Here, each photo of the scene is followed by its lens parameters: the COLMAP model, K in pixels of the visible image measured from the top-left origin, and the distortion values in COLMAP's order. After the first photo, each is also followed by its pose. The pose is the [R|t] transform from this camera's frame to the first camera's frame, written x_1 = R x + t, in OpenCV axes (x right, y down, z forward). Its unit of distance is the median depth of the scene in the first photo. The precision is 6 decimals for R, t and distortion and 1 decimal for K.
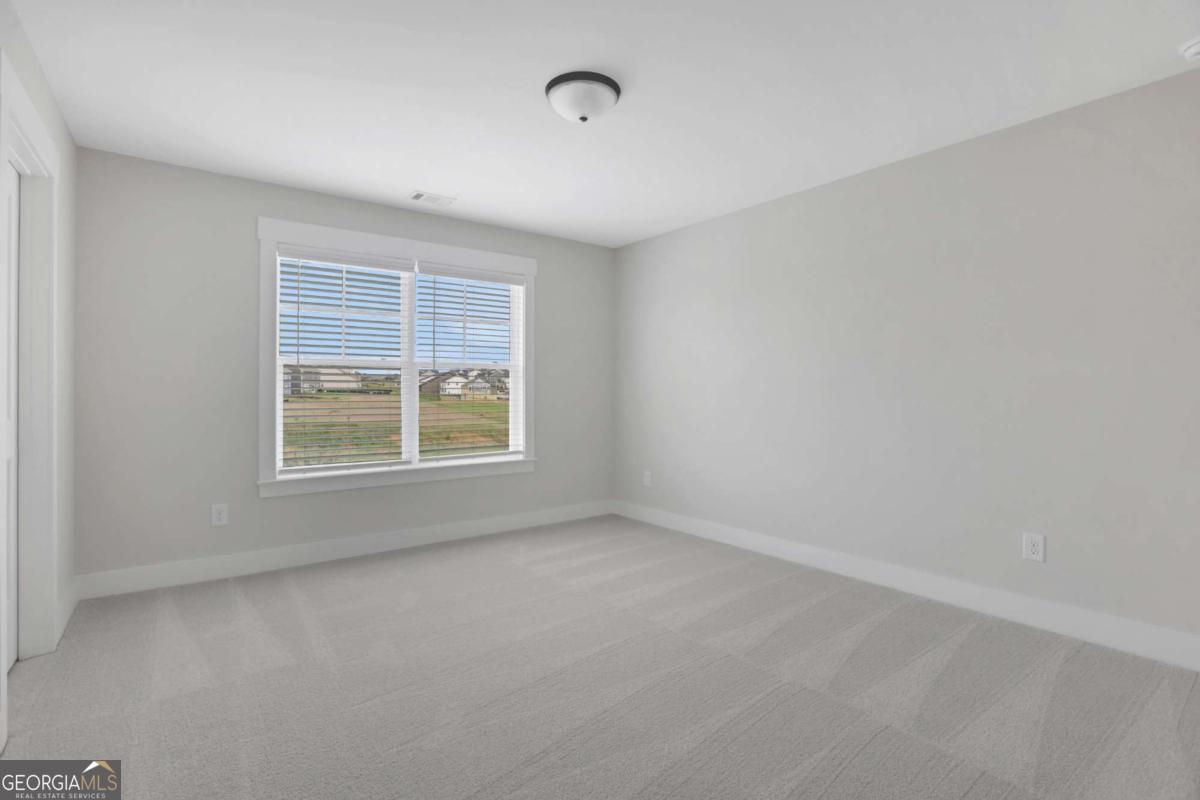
lens RADIAL K [[781.5, 0, 600.0], [0, 781.5, 400.0], [0, 0, 1]] dist [-0.001241, 0.000038]
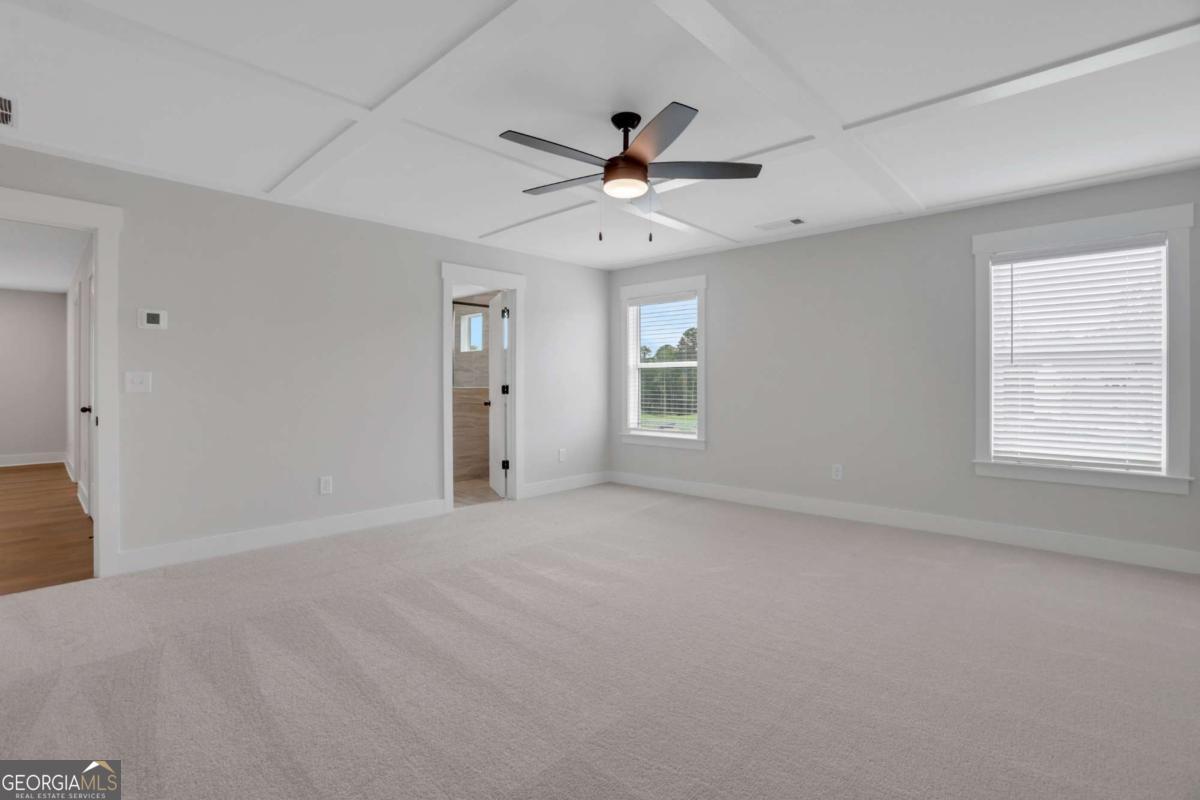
lens RADIAL K [[564.1, 0, 597.2], [0, 564.1, 391.5], [0, 0, 1]] dist [-0.000865, 0.000176]
pose [[0.040008, 0.017043, -0.999054, 0.510686], [-0.013479, 0.999773, 0.016515, -0.007605], [0.999108, 0.012805, 0.040229, 0.522358]]
